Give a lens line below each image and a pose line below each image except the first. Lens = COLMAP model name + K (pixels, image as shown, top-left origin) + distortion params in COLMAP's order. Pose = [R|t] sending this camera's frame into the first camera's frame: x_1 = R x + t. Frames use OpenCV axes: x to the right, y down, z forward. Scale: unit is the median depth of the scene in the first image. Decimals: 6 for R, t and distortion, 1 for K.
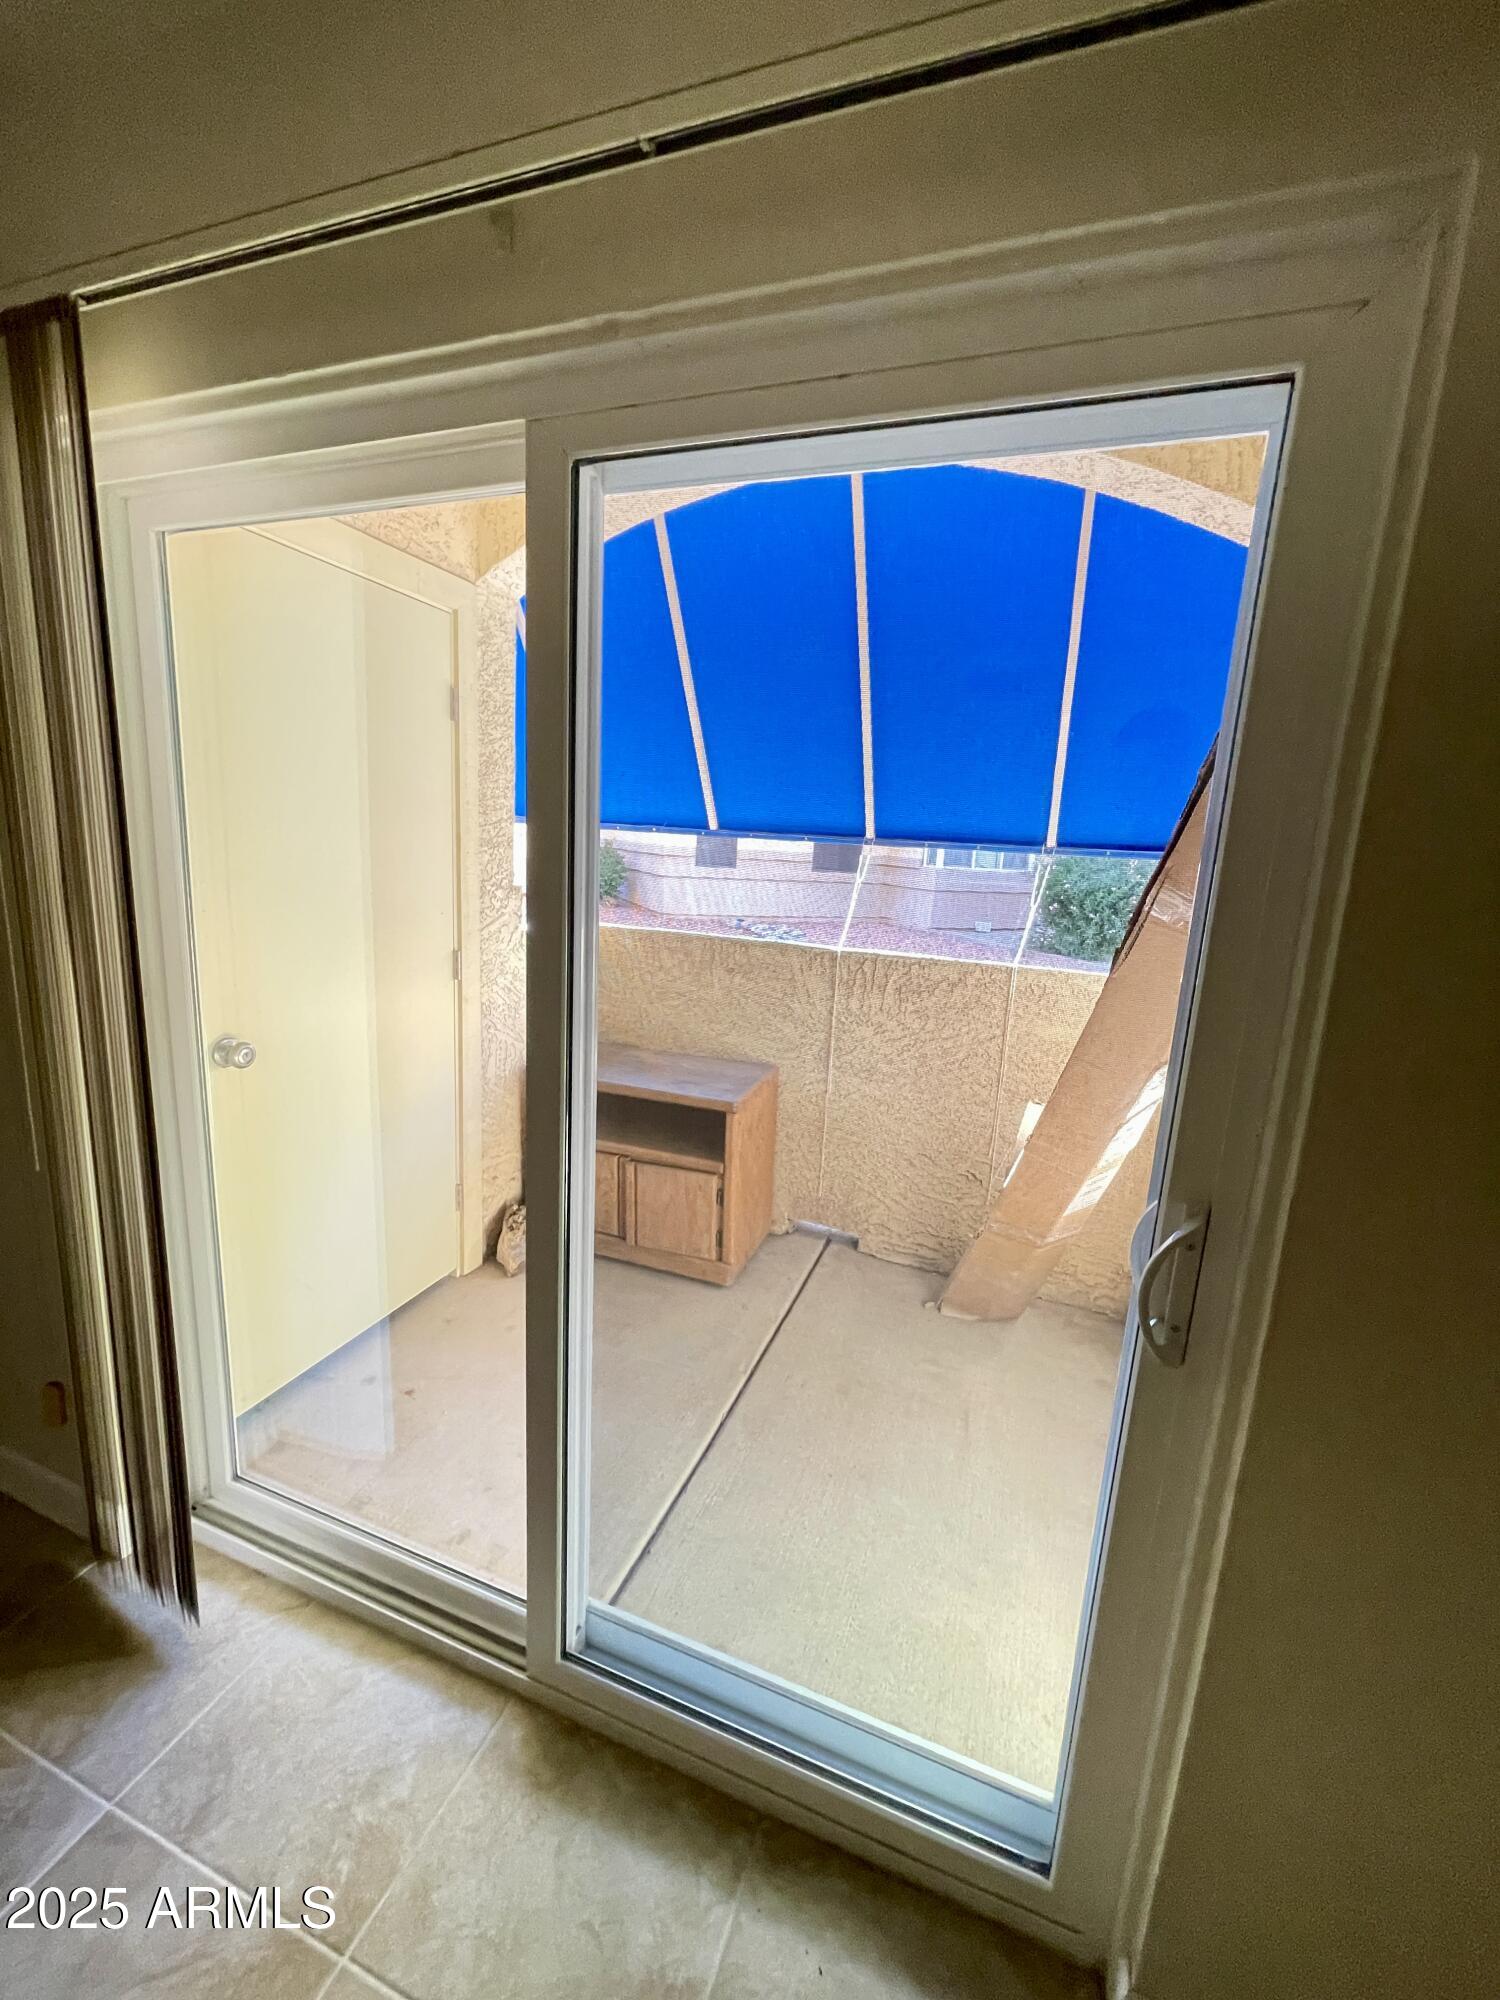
lens RADIAL K [[812.4, 0, 750.9], [0, 812.4, 1003.3], [0, 0, 1]] dist [-0.004175, 0.000561]
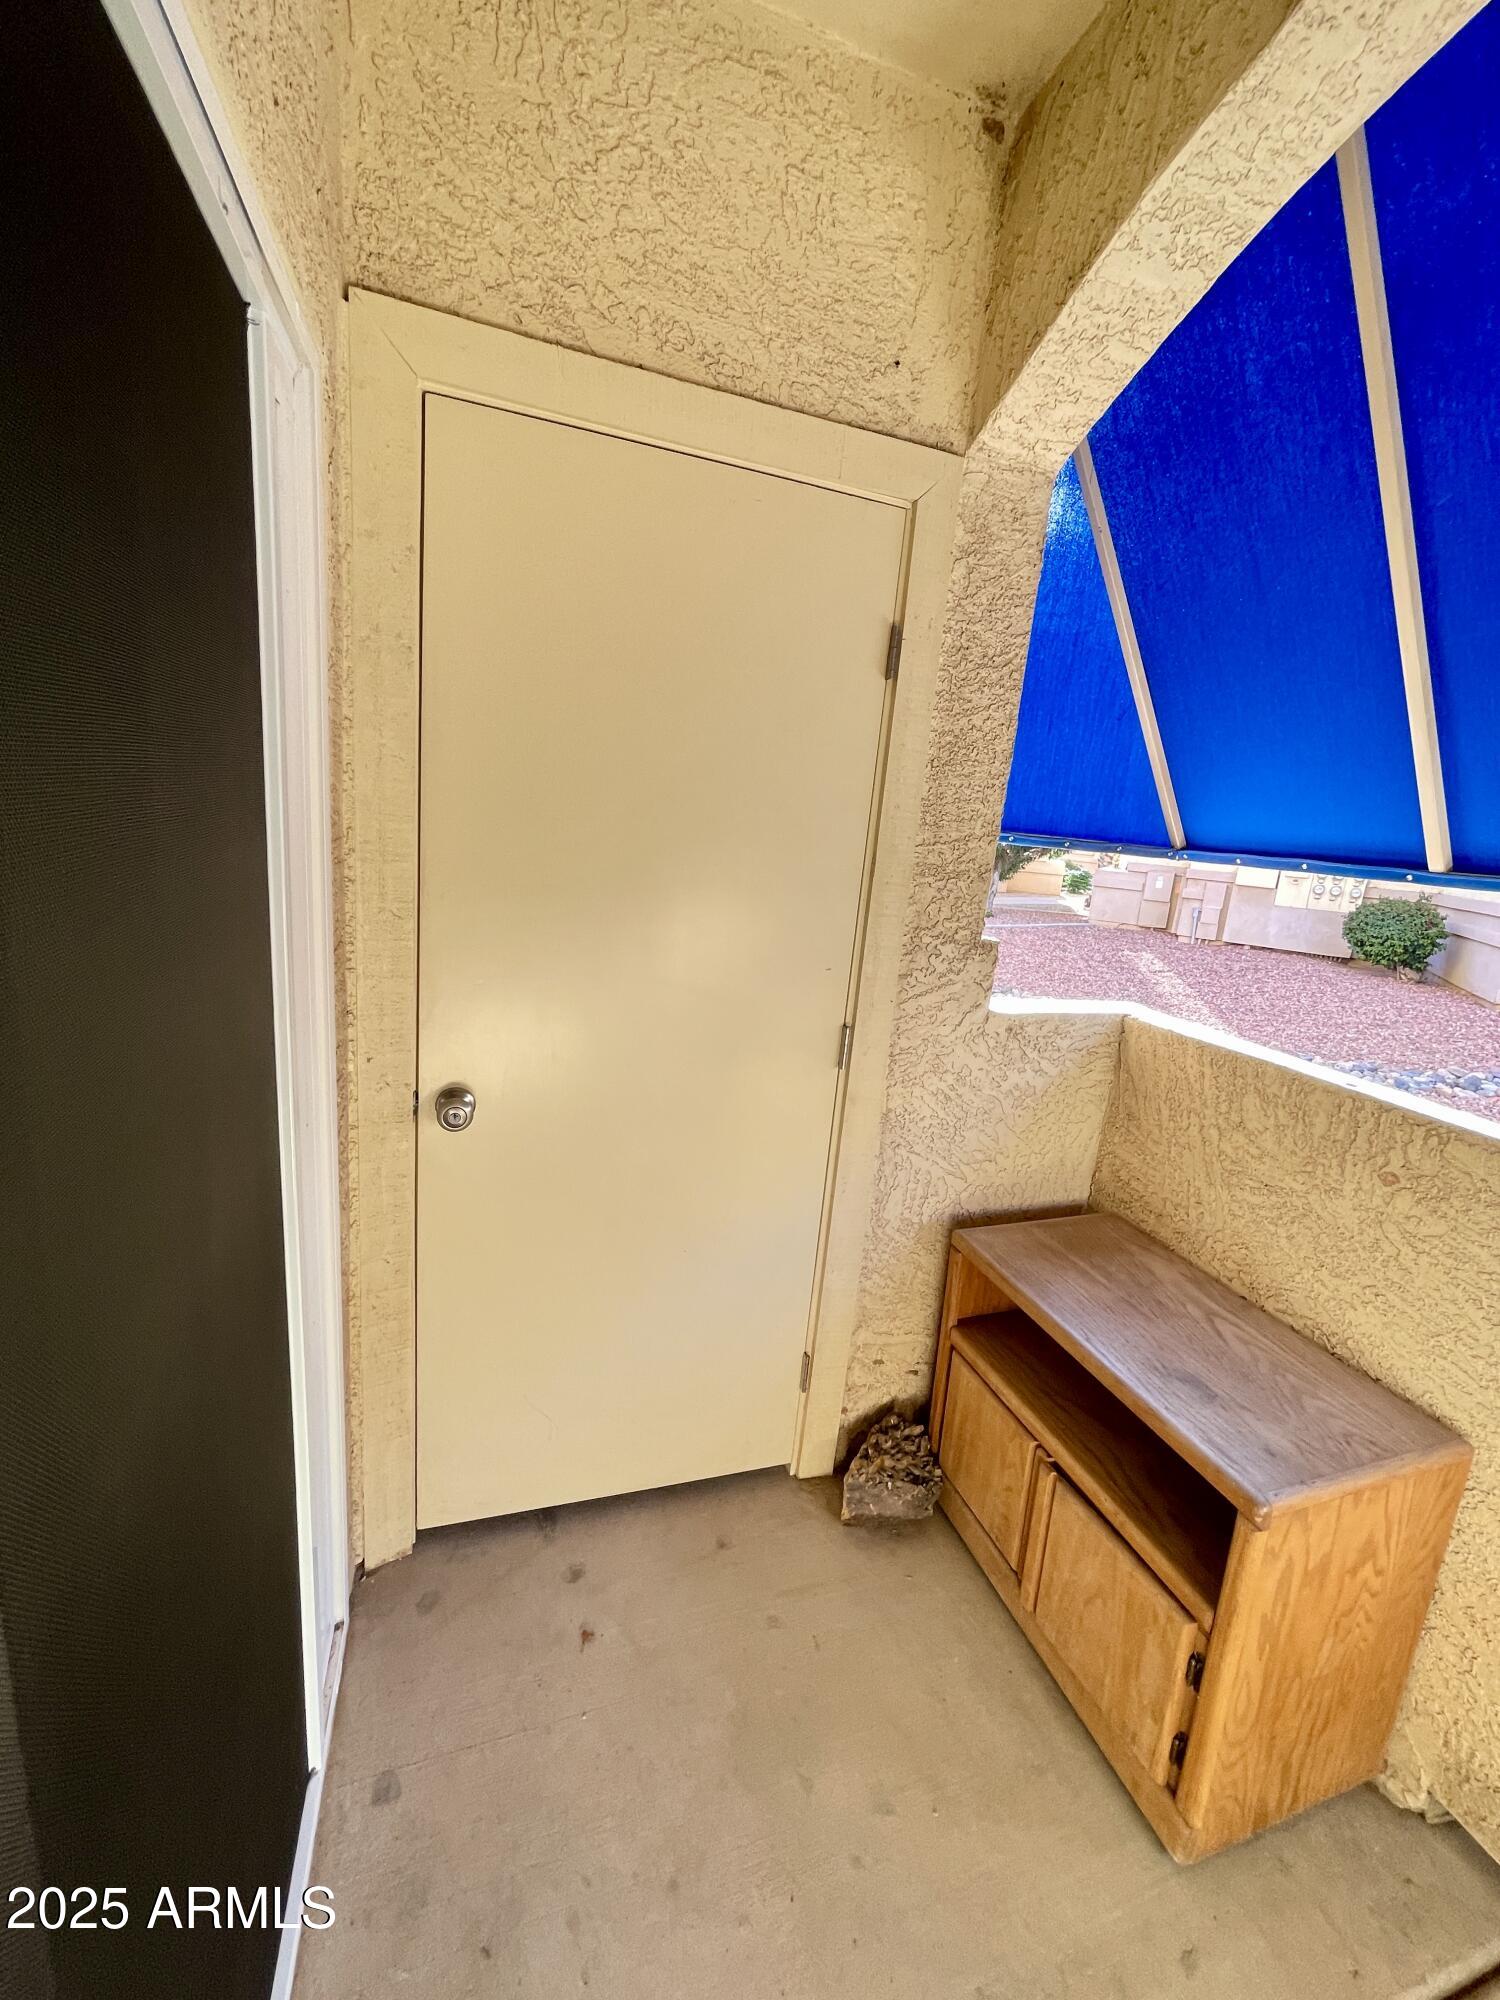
lens RADIAL K [[812.4, 0, 743.3], [0, 812.4, 998.6], [0, 0, 1]] dist [-0.004175, 0.000561]
pose [[0.627222, 0.166413, -0.760855, 0.082241], [-0.204443, 0.977828, 0.045333, -0.092584], [0.751529, 0.127117, 0.647337, 0.462502]]
